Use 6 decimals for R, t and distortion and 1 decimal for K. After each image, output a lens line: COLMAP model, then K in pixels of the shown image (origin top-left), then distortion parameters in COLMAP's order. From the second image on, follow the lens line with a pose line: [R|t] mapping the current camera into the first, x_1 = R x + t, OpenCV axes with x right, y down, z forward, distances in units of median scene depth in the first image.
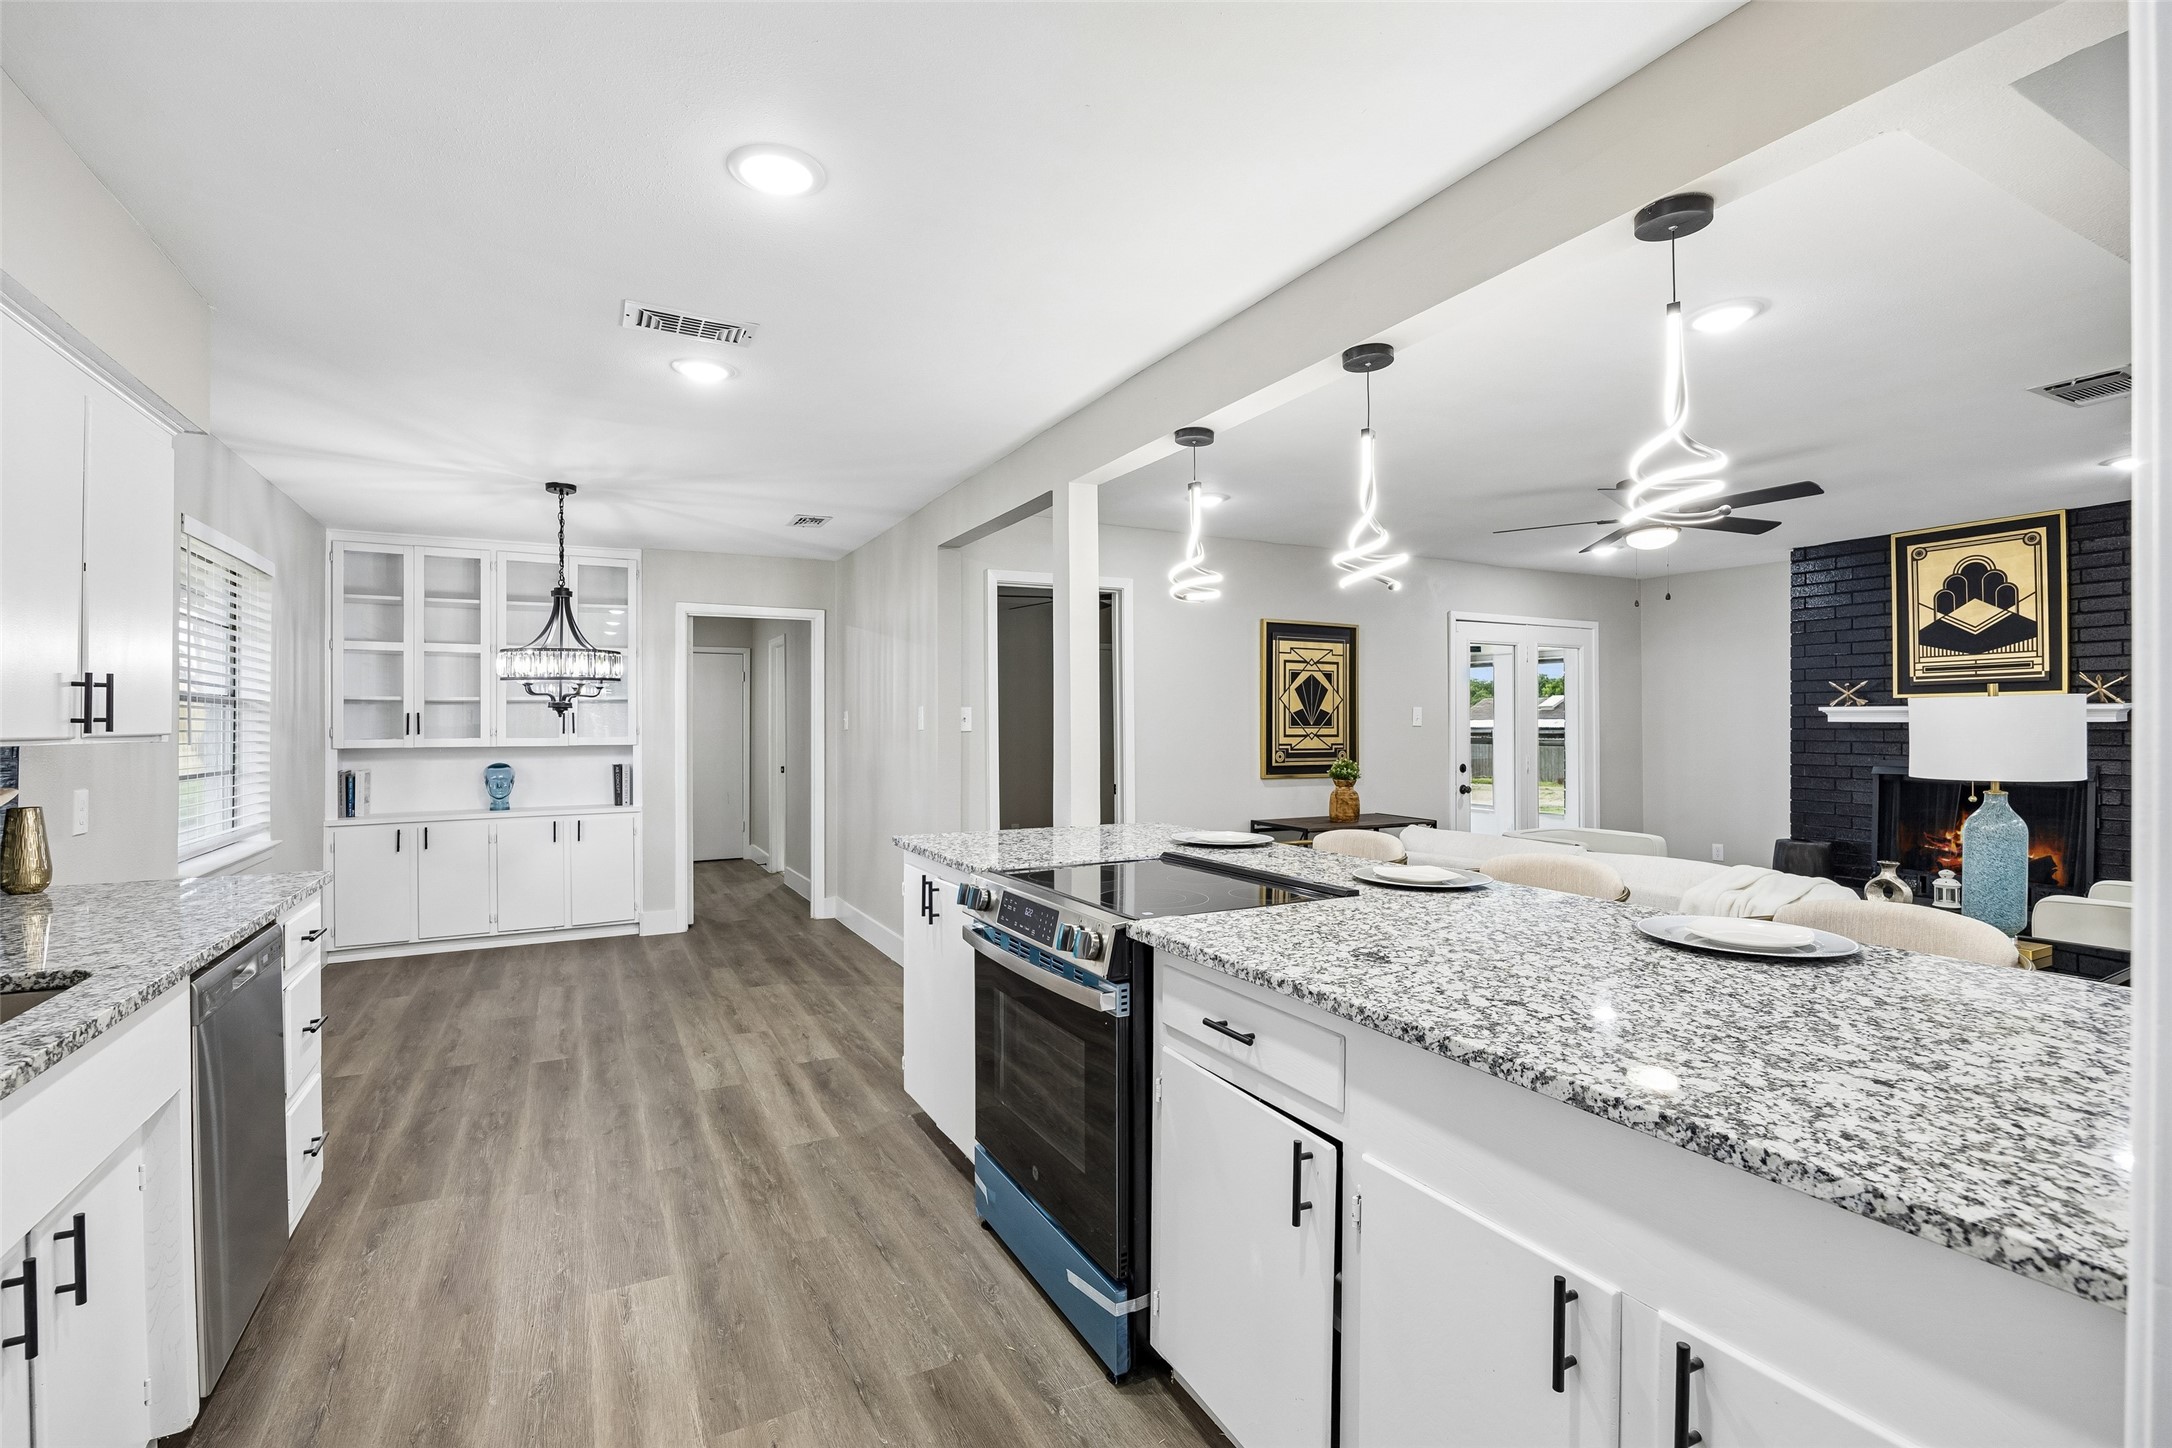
lens RADIAL K [[972.3, 0, 1063.4], [0, 972.3, 727.0], [0, 0, 1]] dist [-0.007909, 0.000567]
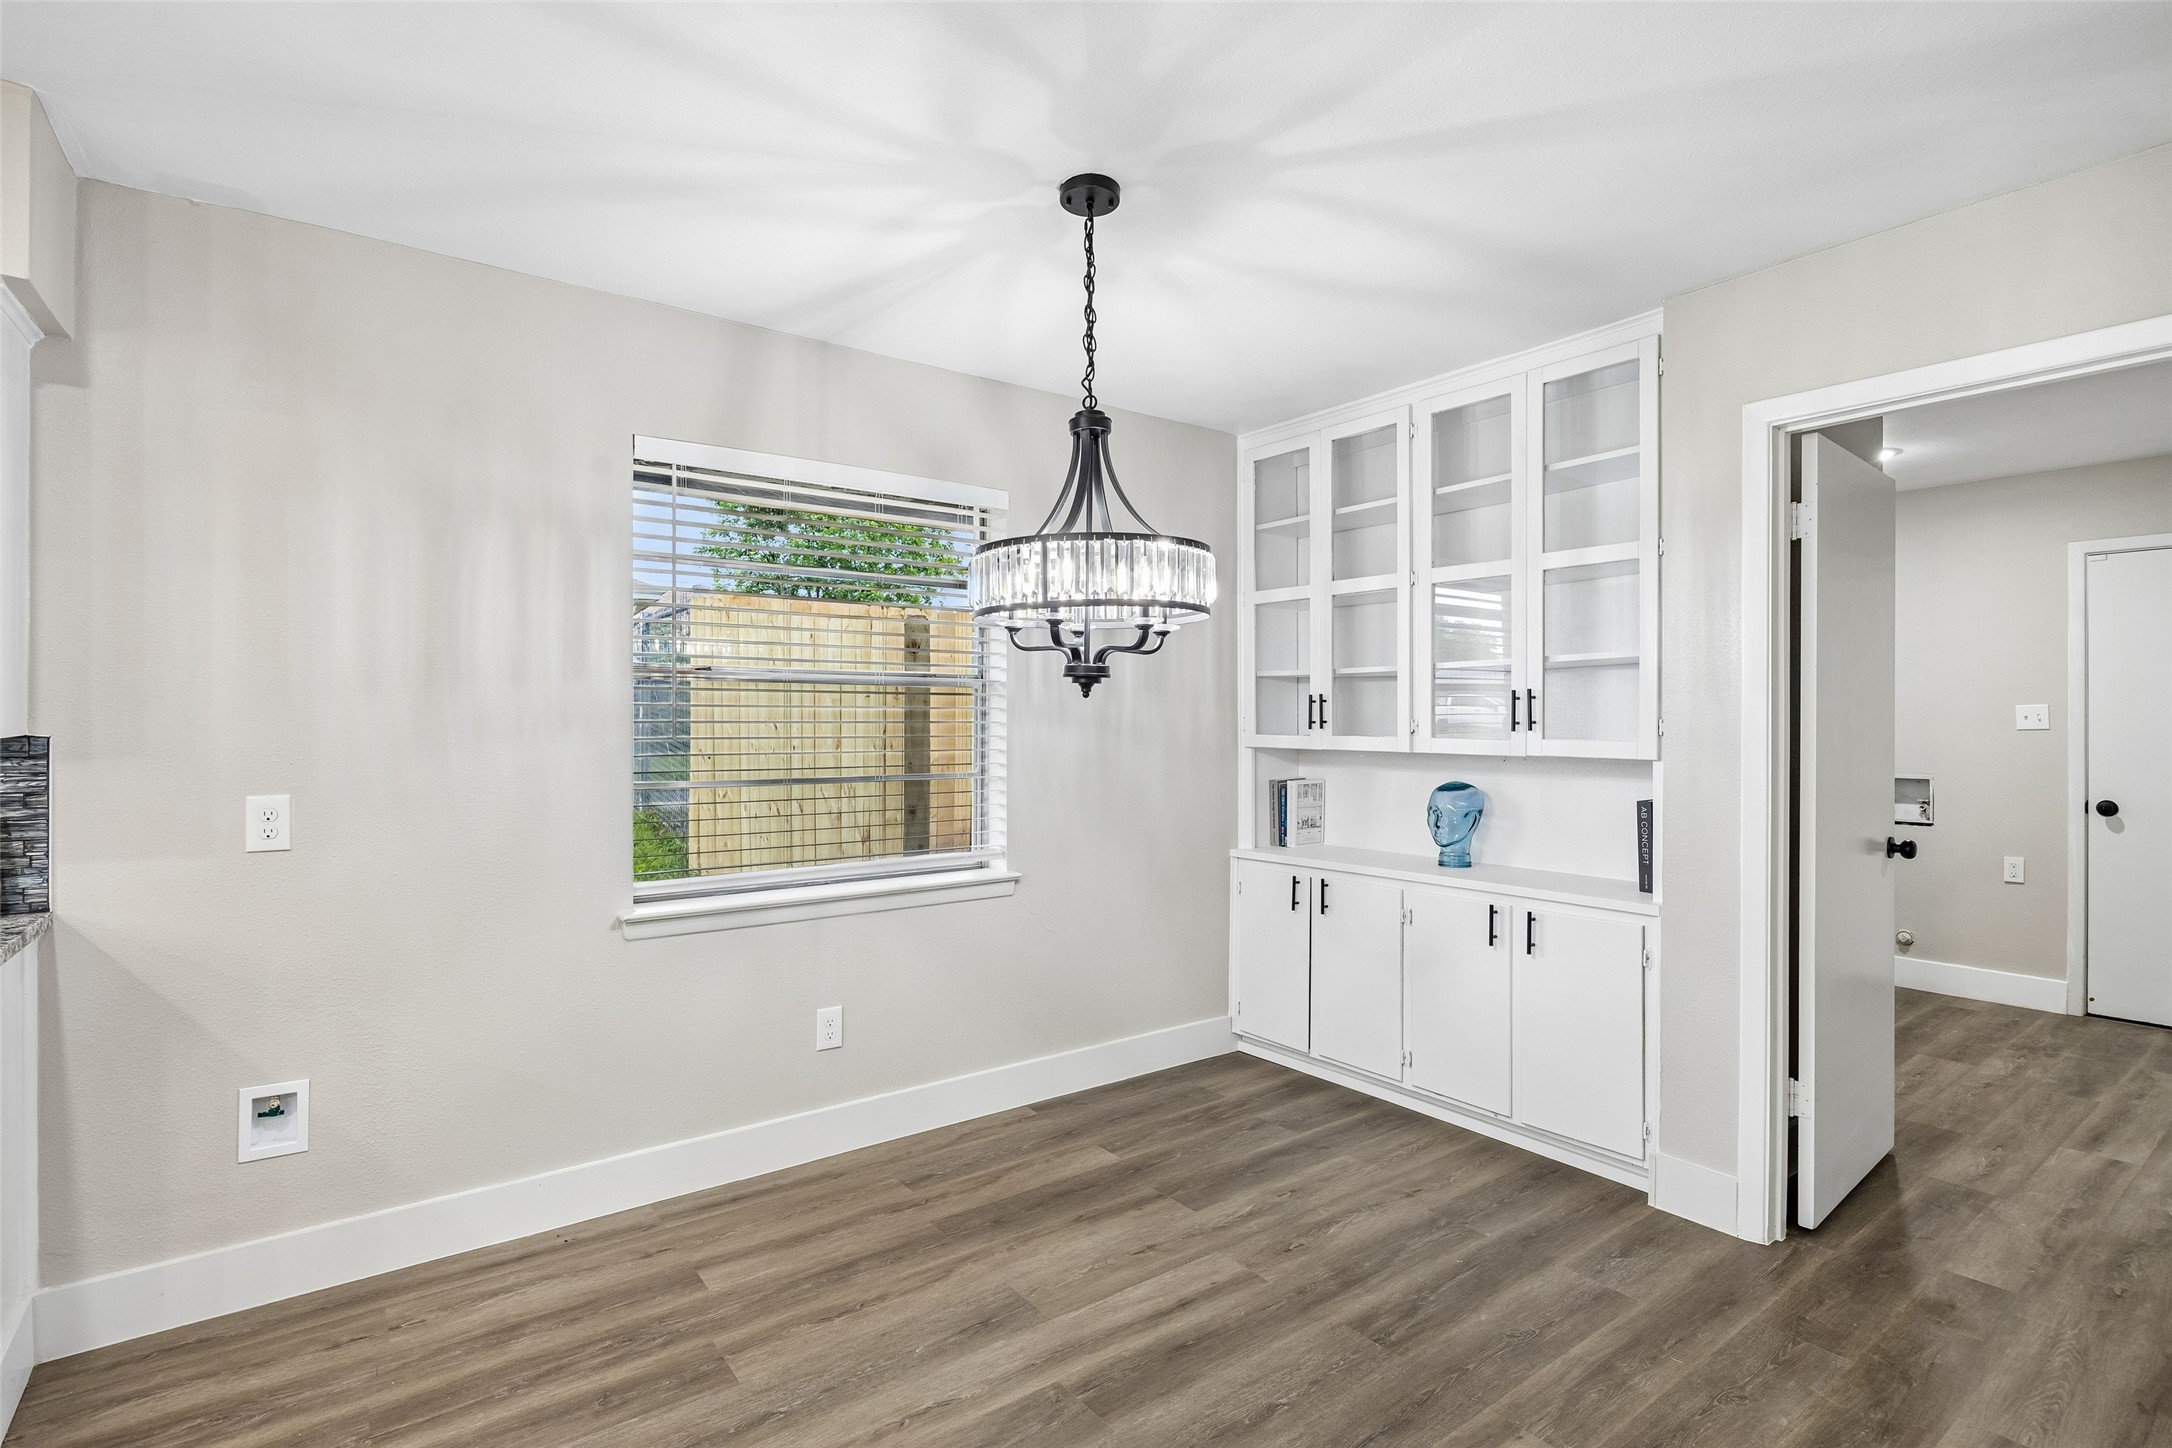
lens RADIAL K [[1040.4, 0, 1088.7], [0, 1040.4, 716.2], [0, 0, 1]] dist [-0.006569, -0.000486]
pose [[0.171941, 0.000921, -0.985107, -0.027144], [-0.000646, 0.999999, 0.000822, -0.001065], [0.985107, 0.000495, 0.171941, 0.705725]]
